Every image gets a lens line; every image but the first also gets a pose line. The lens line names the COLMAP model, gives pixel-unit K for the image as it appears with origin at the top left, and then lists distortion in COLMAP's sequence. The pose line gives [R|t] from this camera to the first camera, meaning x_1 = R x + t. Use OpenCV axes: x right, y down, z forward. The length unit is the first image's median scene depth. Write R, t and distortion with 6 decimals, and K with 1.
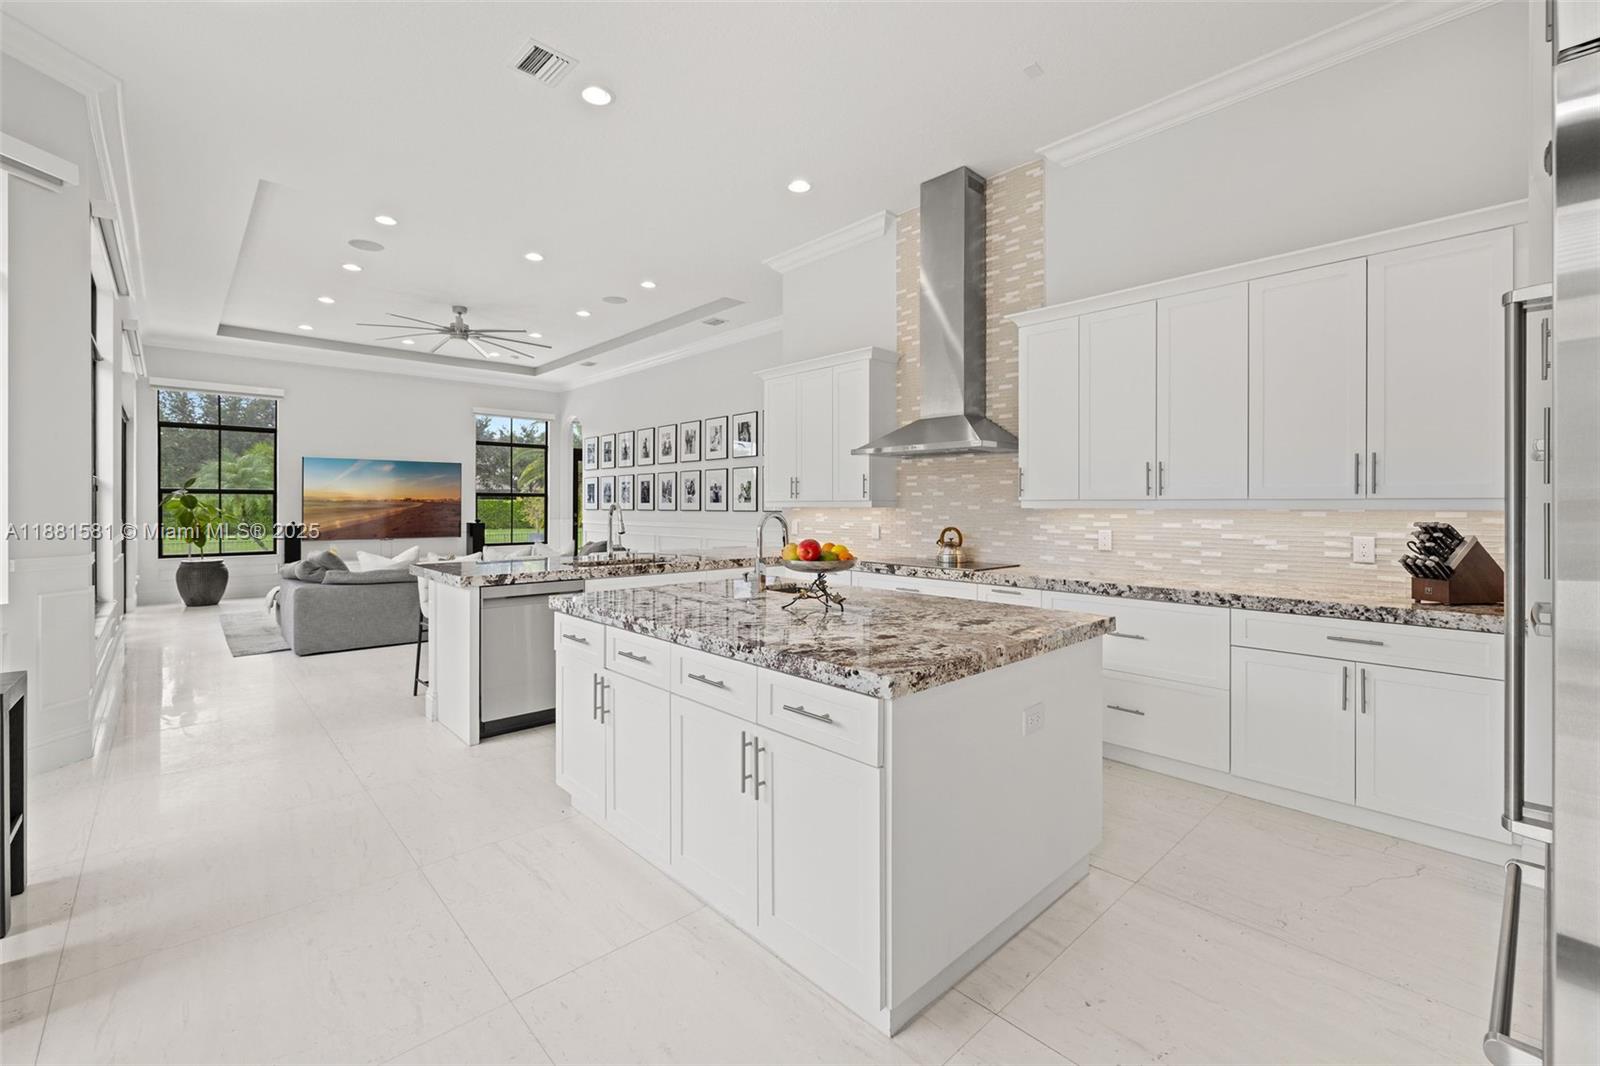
lens RADIAL K [[694.7, 0, 797.2], [0, 694.7, 505.2], [0, 0, 1]] dist [0.000014, 0.000016]
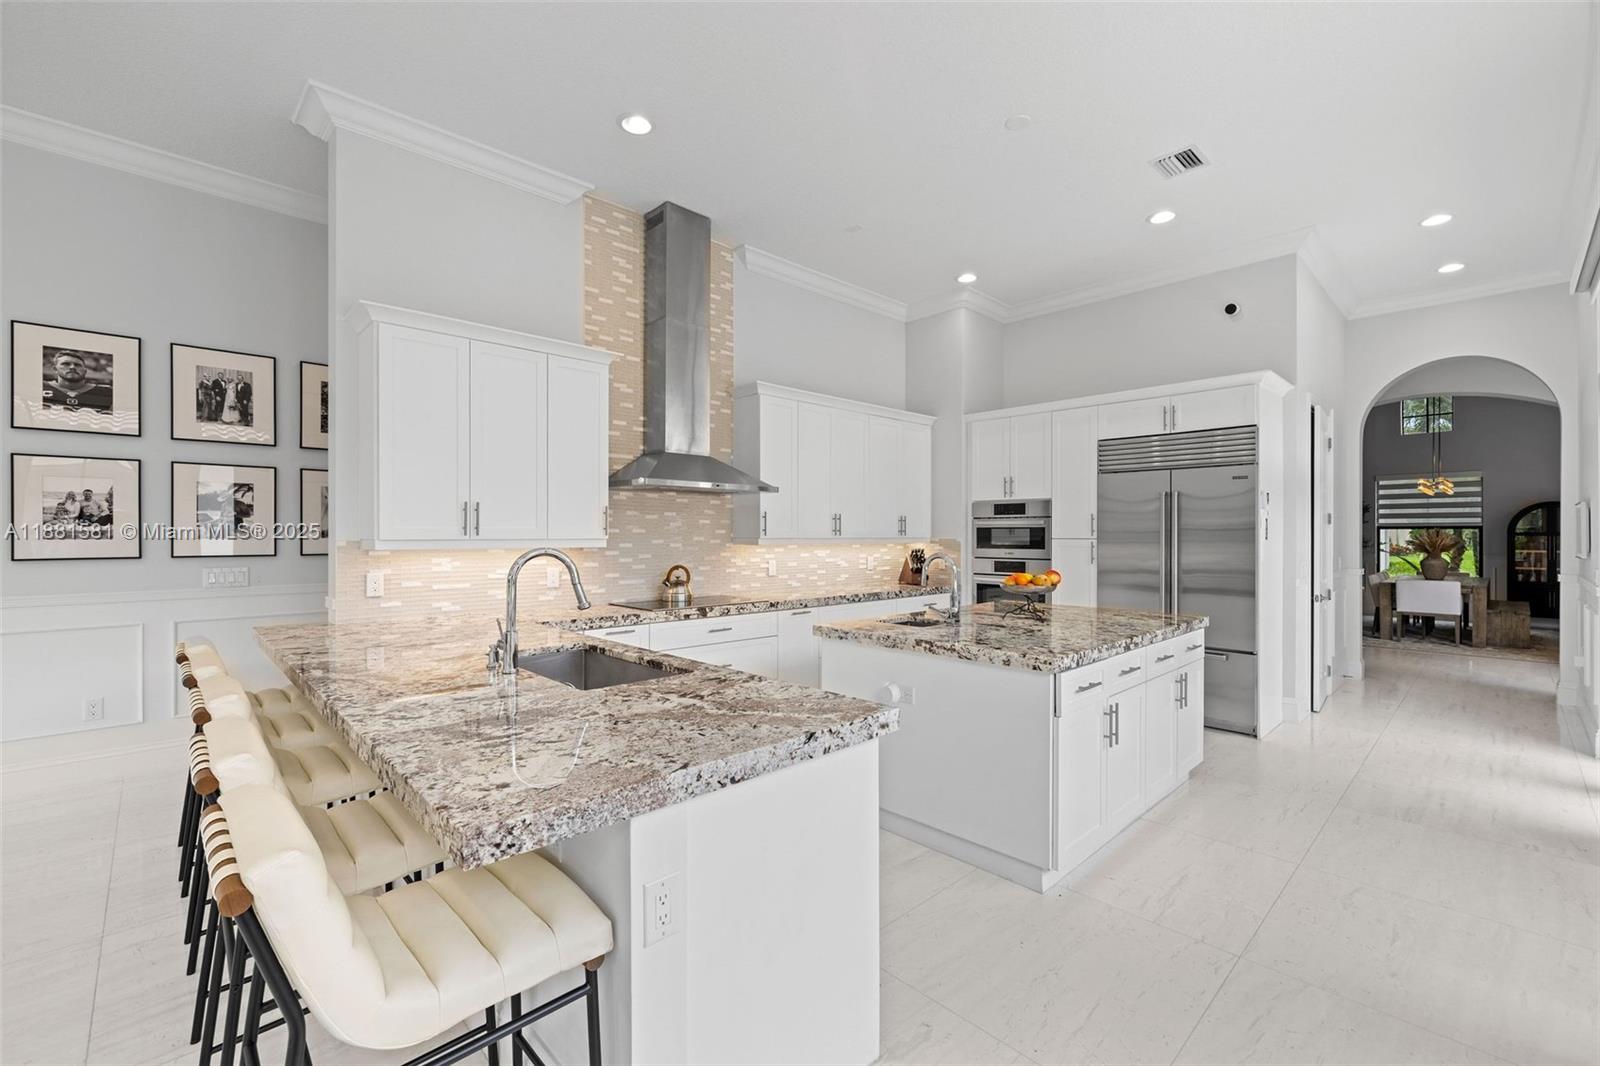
lens RADIAL K [[674.1, 0, 800.0], [0, 674.1, 533.0], [0, 0, 1]] dist [-0.000367, -0.000022]
pose [[-0.019921, 0.004460, 0.999792, -0.780544], [0.003200, 0.999985, -0.004397, -0.010218], [-0.999796, 0.003112, -0.019935, 0.894206]]
